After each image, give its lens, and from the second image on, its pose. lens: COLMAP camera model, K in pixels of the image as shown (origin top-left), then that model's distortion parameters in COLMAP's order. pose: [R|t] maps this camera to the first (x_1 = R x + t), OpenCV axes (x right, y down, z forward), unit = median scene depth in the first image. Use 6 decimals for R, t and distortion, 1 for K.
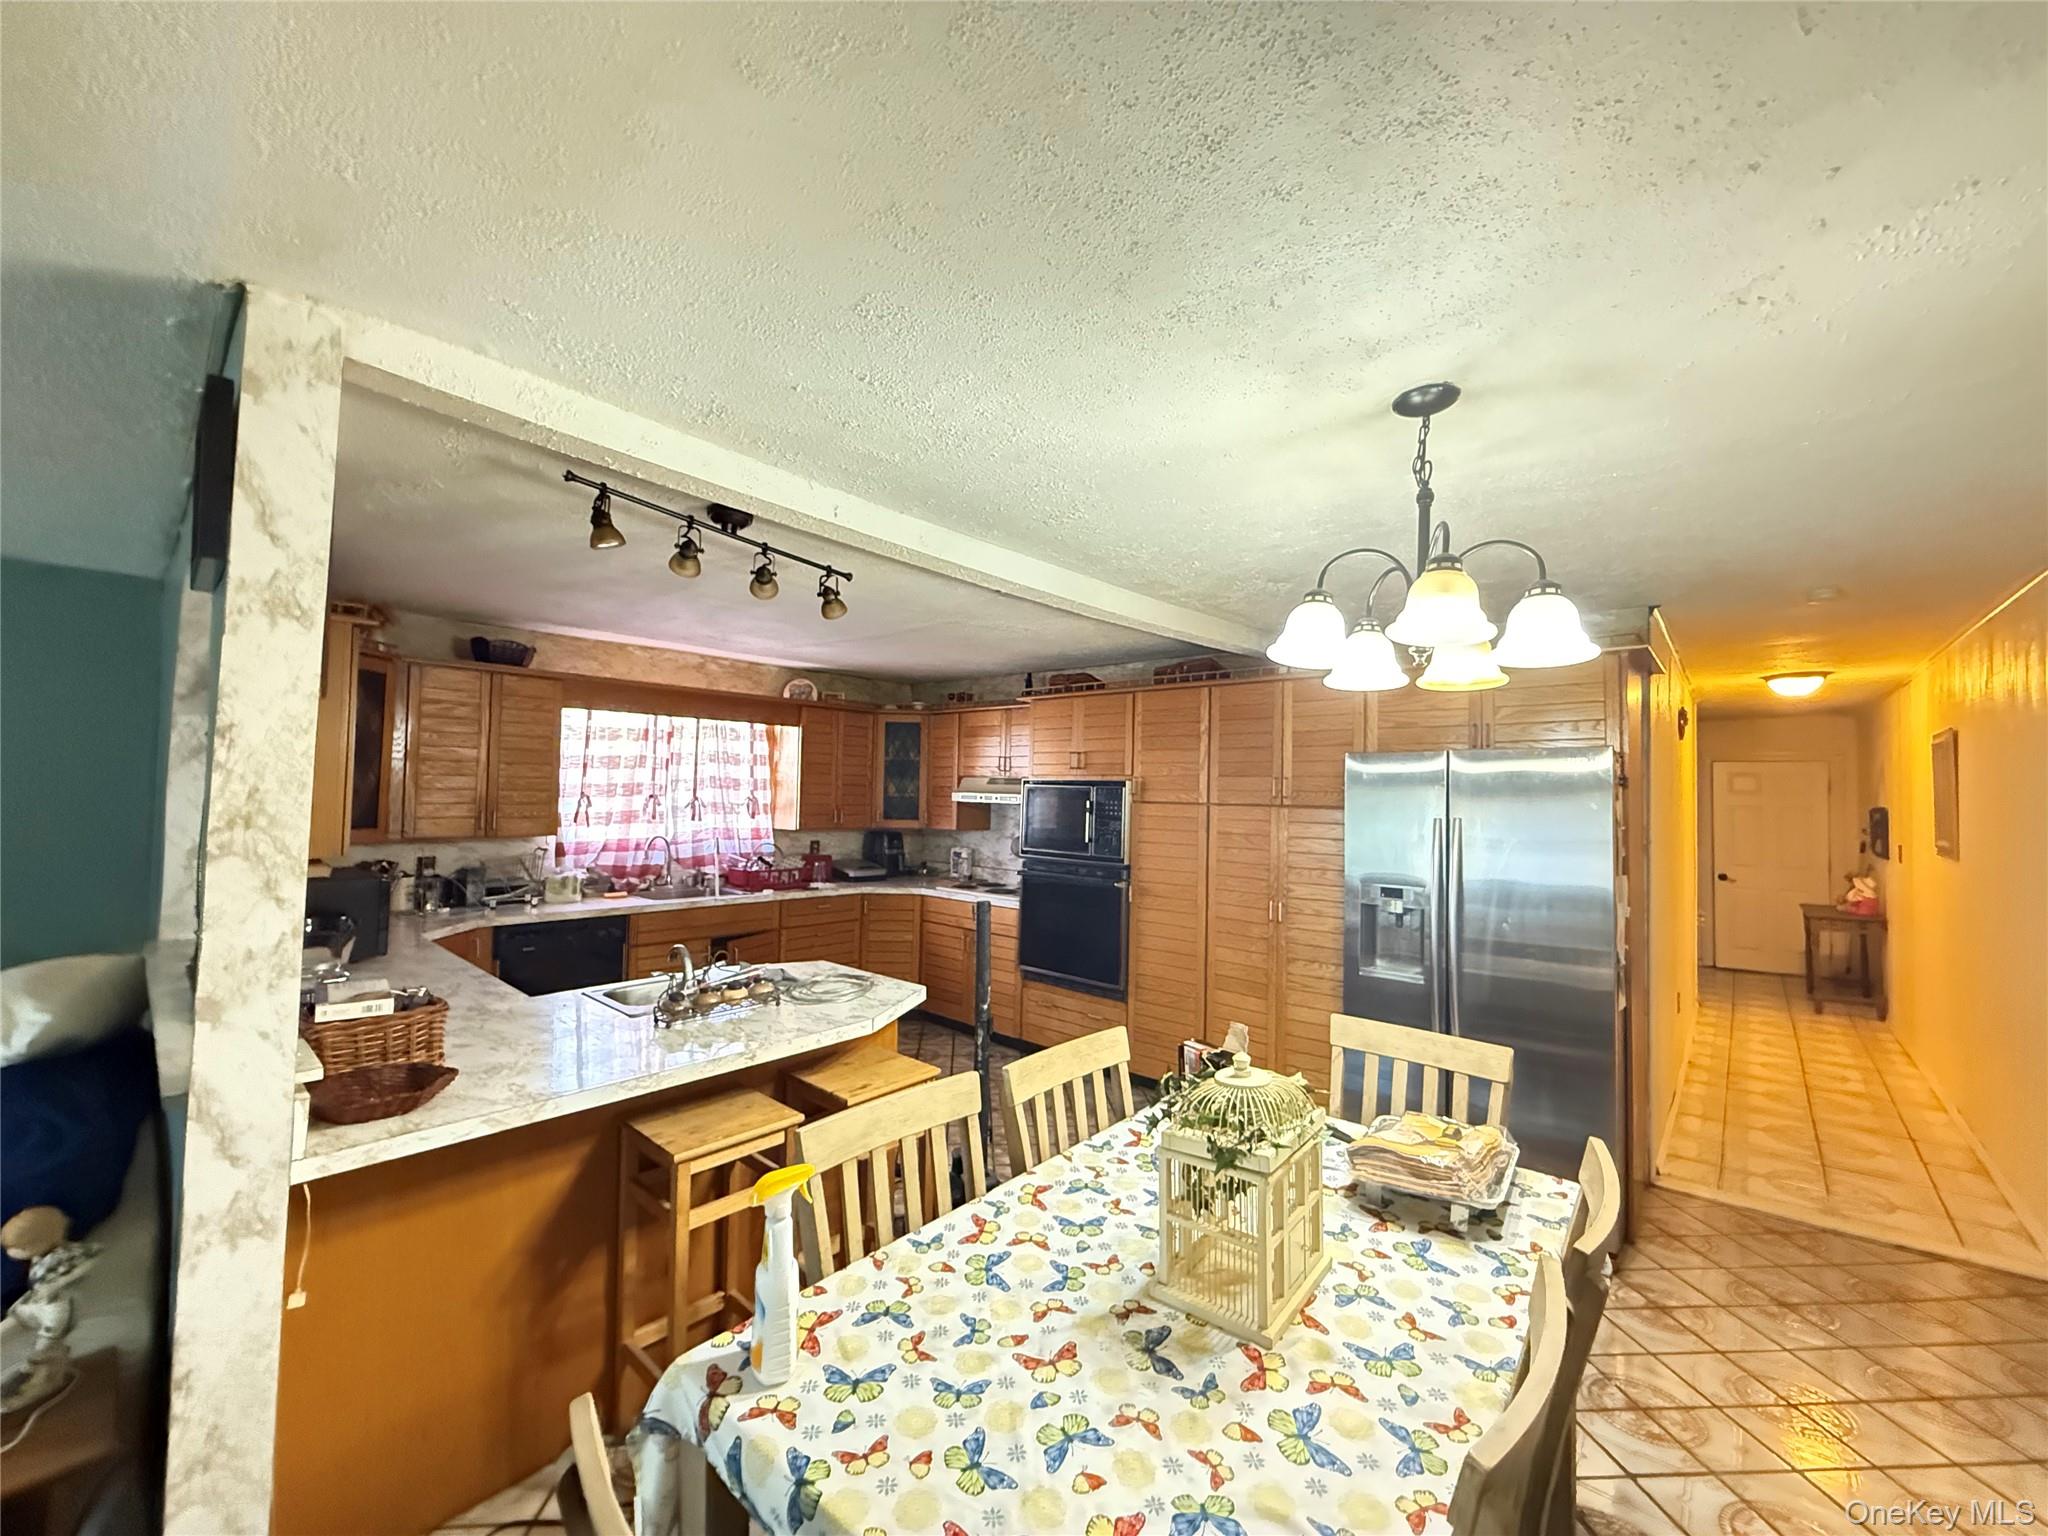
lens RADIAL K [[812.5, 0, 1012.9], [0, 812.5, 760.2], [0, 0, 1]] dist [0.009305, 0.000181]
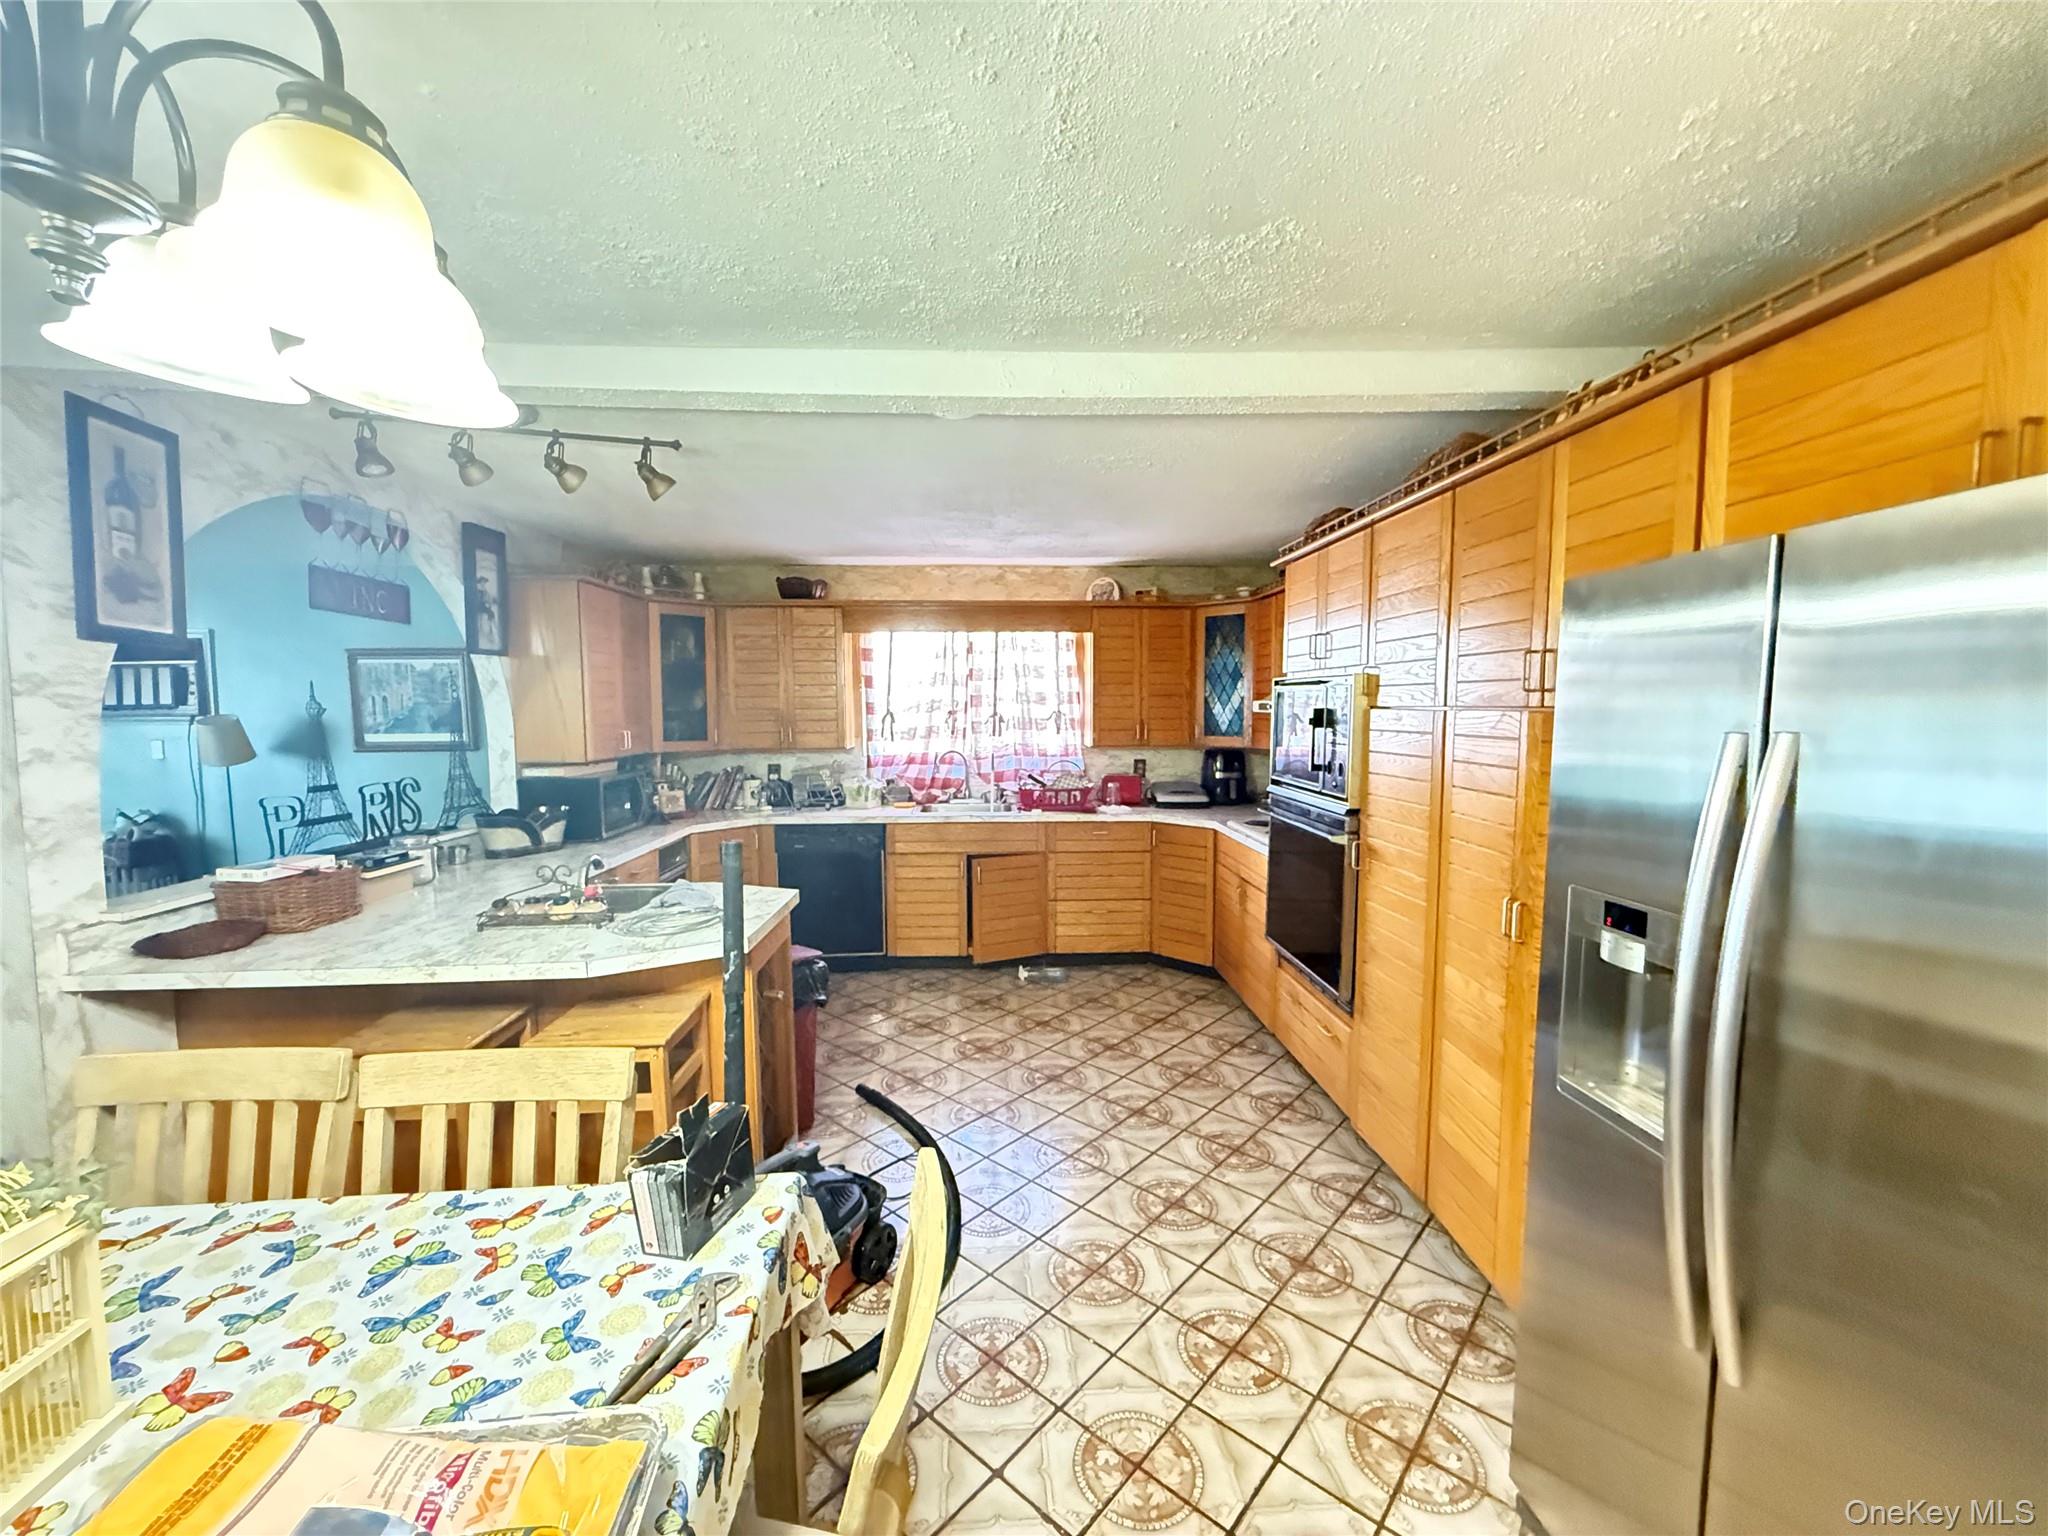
lens RADIAL K [[812.5, 0, 1012.9], [0, 812.5, 760.2], [0, 0, 1]] dist [0.009305, 0.000181]
pose [[0.709345, 0.023803, -0.704459, 0.356450], [0.048341, 0.995434, 0.082311, 0.025294], [0.703202, -0.092441, 0.704955, 0.344560]]
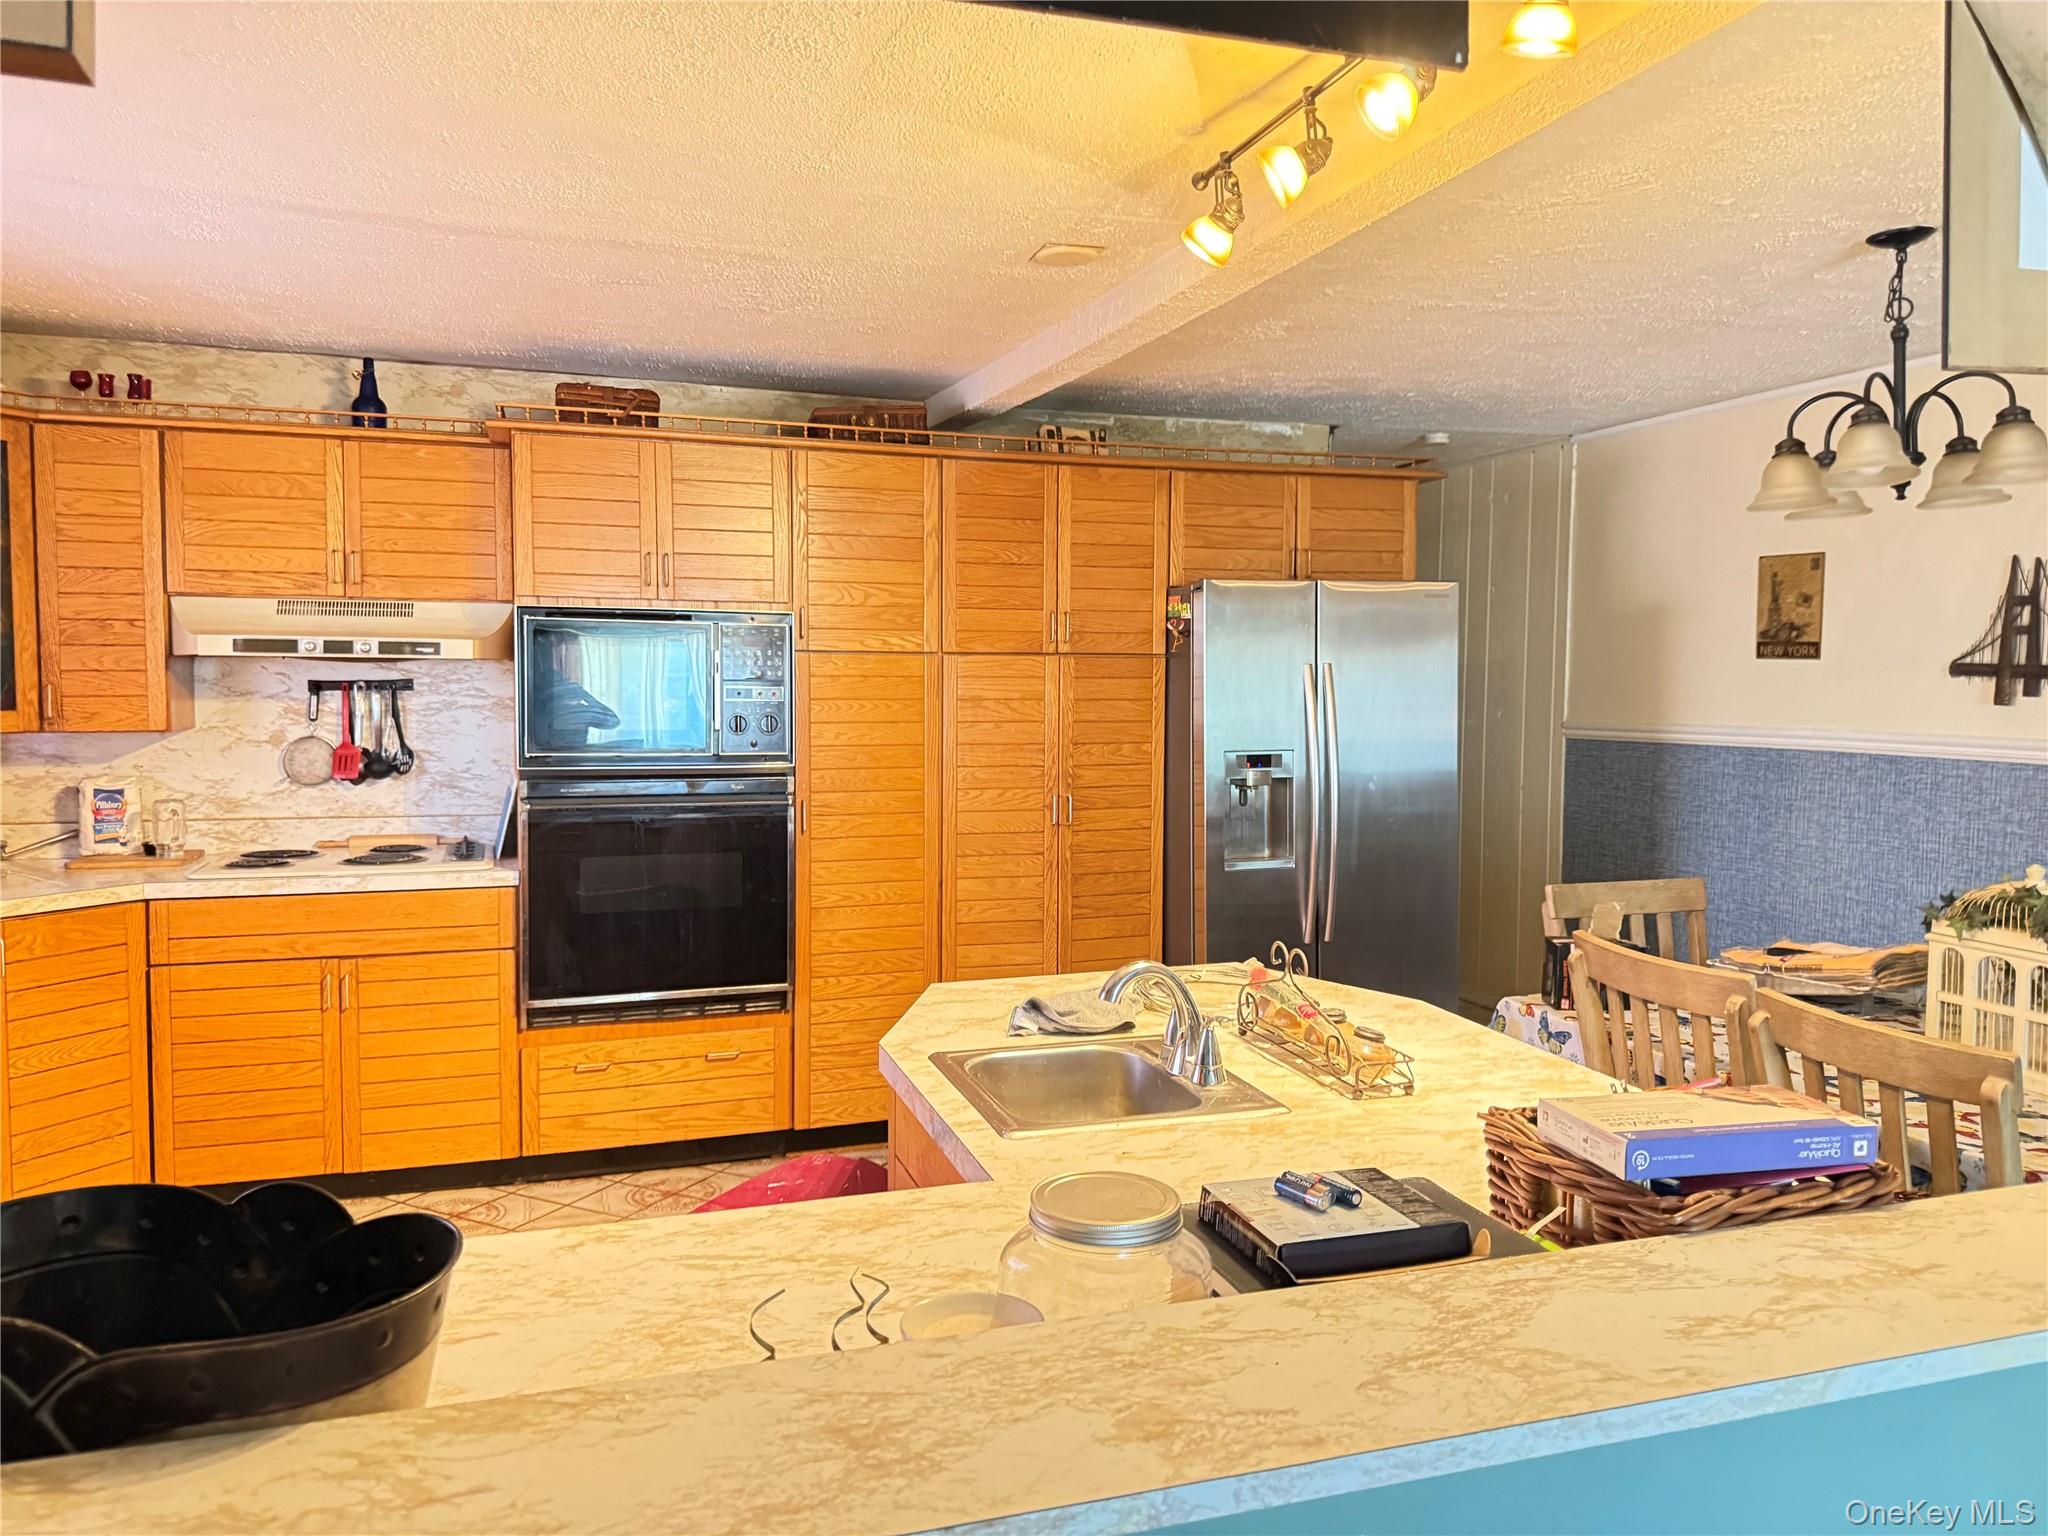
lens RADIAL K [[1434.4, 0, 1030.1], [0, 1434.4, 762.7], [0, 0, 1]] dist [0.129506, -0.199921]
pose [[0.496637, -0.074982, 0.864713, -0.563766], [-0.030035, 0.994180, 0.103459, 0.018555], [-0.867438, -0.077353, 0.491495, 0.342034]]
